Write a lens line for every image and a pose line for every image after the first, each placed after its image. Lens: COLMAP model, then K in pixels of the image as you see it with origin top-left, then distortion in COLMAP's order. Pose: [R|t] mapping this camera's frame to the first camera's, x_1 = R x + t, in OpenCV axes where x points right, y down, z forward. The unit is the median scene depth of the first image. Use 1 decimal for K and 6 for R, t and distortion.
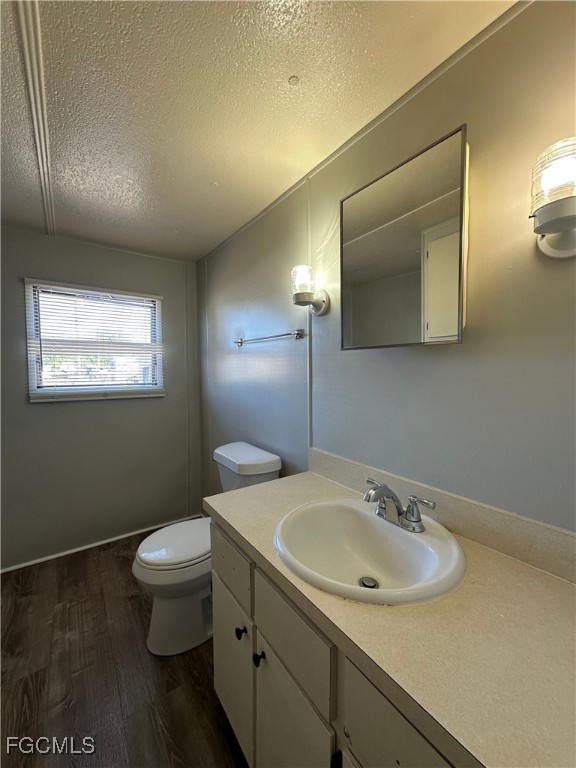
lens RADIAL K [[304.6, 0, 287.7], [0, 304.6, 381.4], [0, 0, 1]] dist [-0.007443, 0.000463]
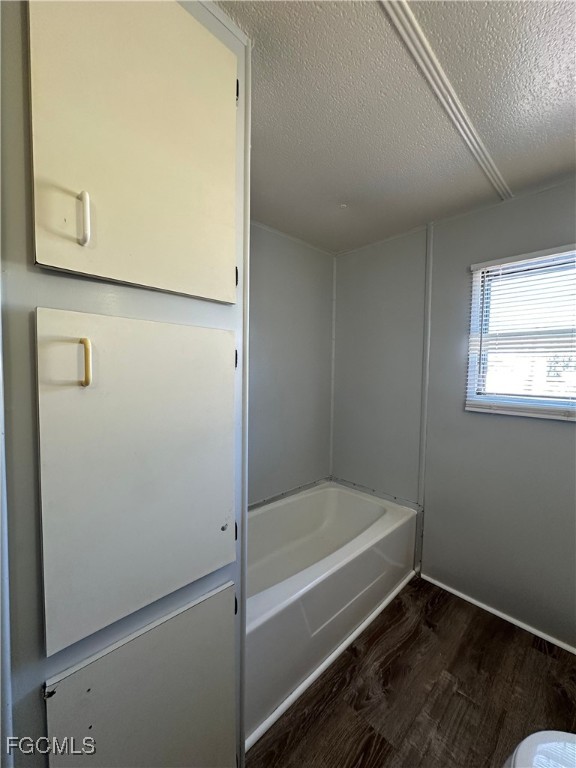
lens RADIAL K [[304.6, 0, 286.7], [0, 304.6, 381.8], [0, 0, 1]] dist [-0.007443, 0.000463]
pose [[0.131078, 0.049825, -0.990119, -0.071418], [-0.059144, 0.997350, 0.042359, -0.018325], [0.989606, 0.053008, 0.133677, 0.397206]]
